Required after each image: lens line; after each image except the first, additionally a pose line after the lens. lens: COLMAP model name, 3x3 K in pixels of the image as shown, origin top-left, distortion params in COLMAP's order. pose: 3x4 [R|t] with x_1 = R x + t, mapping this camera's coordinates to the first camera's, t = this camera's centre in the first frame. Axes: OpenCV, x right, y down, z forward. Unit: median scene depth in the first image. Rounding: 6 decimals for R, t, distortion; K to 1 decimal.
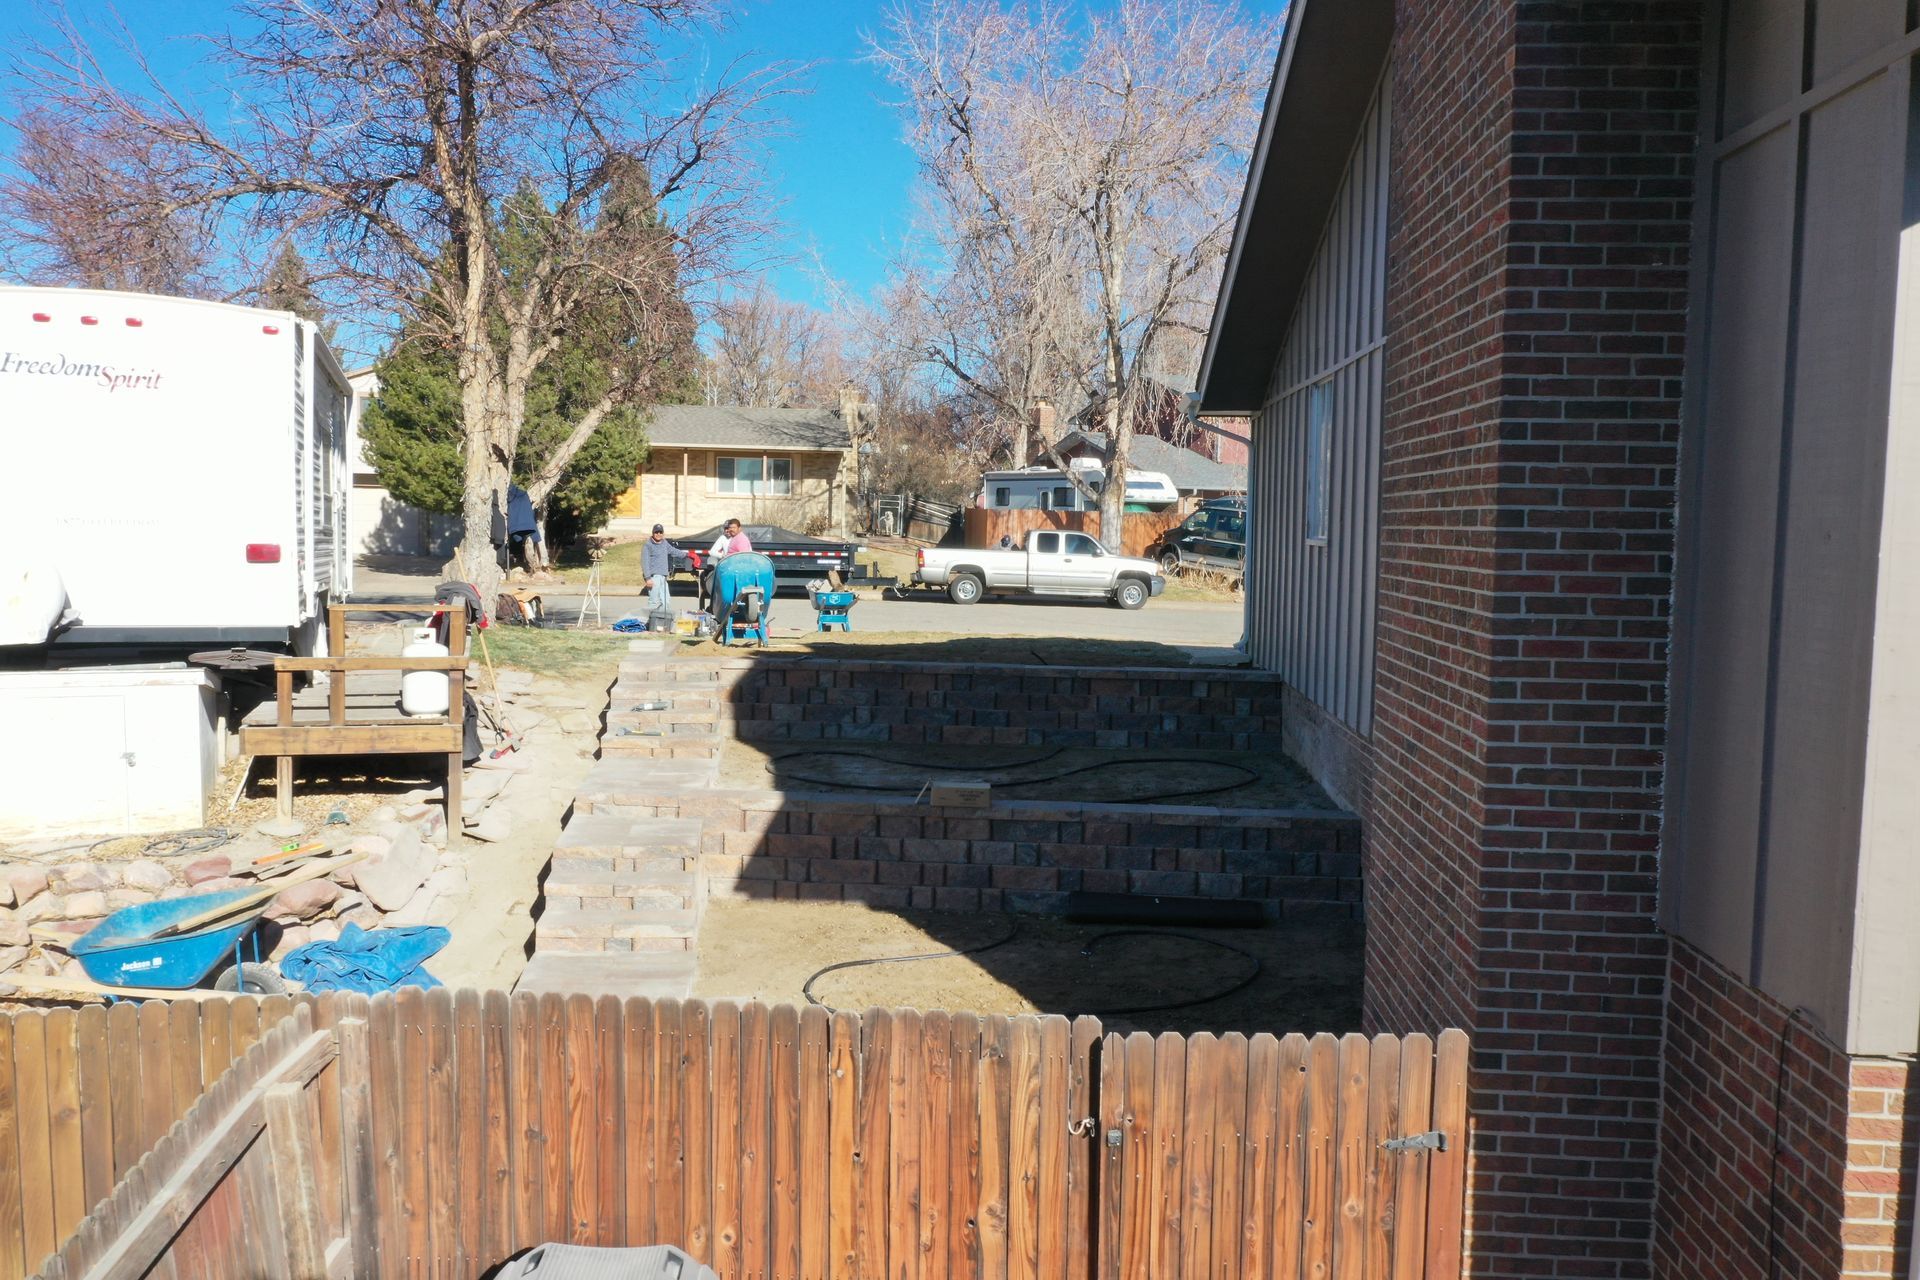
lens RADIAL K [[1517.6, 0, 957.6], [0, 1517.6, 628.5], [0, 0, 1]] dist [-0.013757, 0.005738]
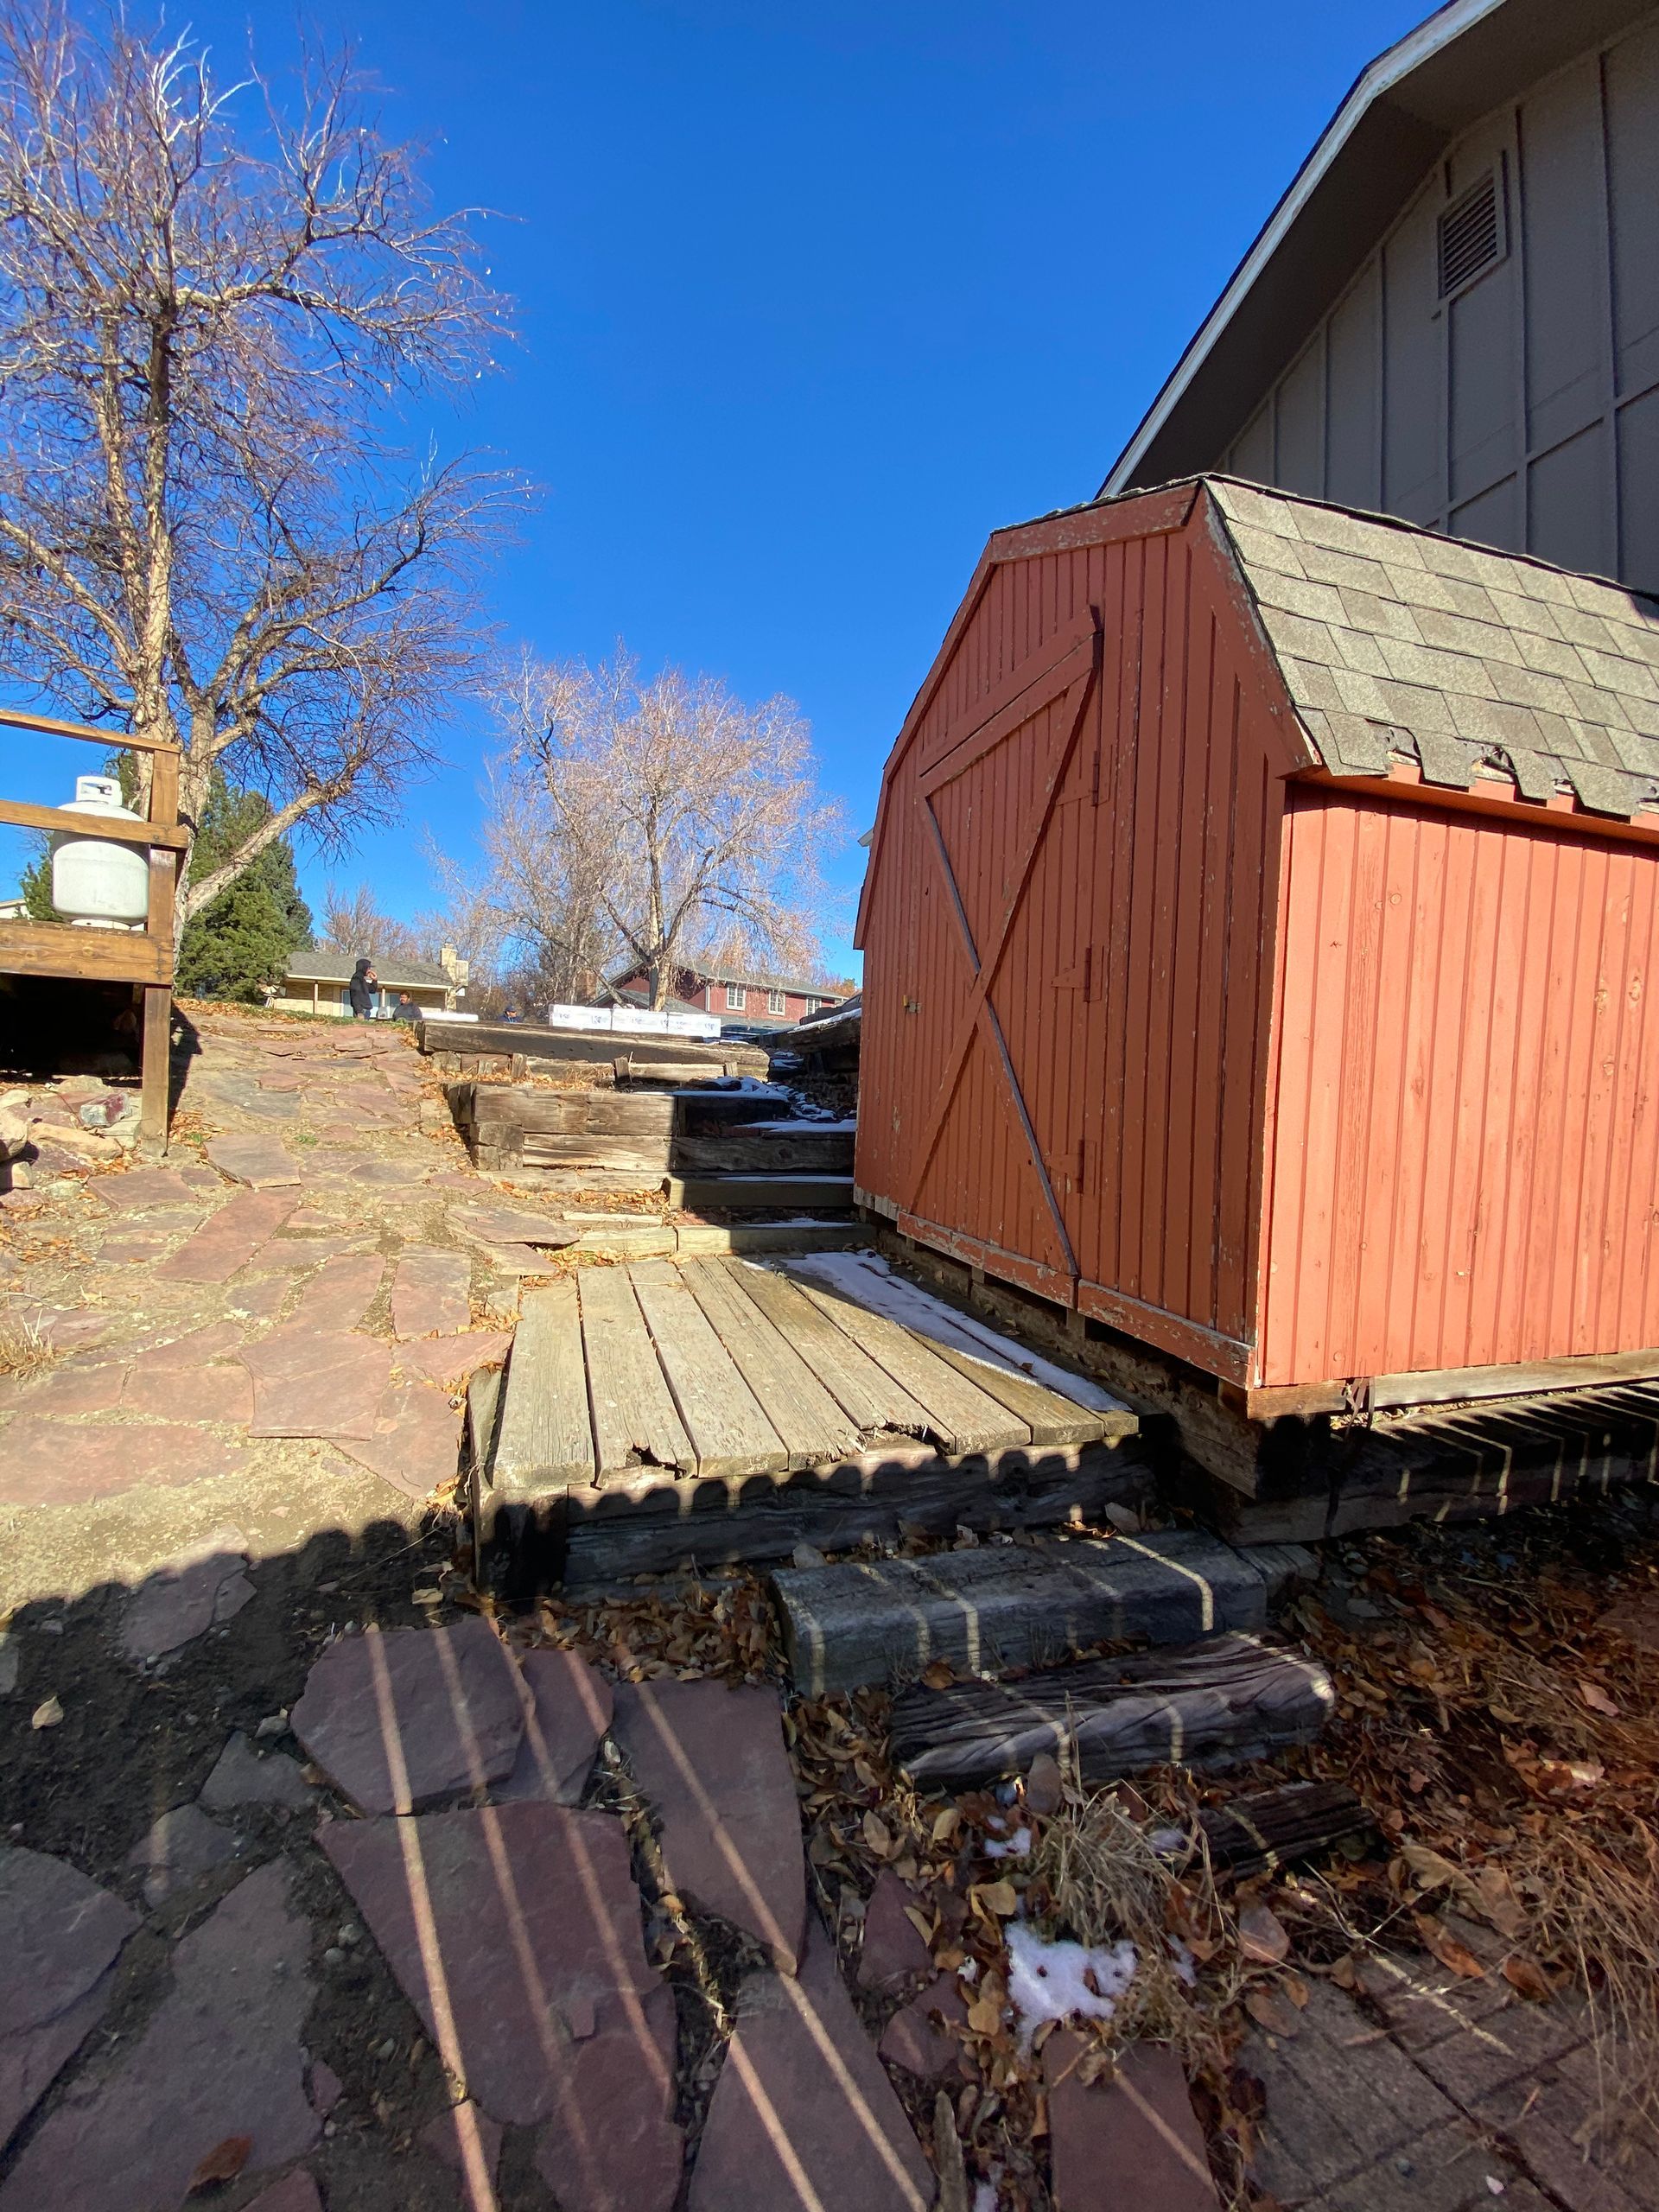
lens RADIAL K [[894.7, 0, 822.3], [0, 894.7, 1100.4], [0, 0, 1]] dist [0.020621, -0.020112]
pose [[0.935503, -0.001397, 0.353317, -0.135296], [0.019974, 0.998602, -0.048939, 0.095804], [-0.352755, 0.052840, 0.934223, 0.368222]]
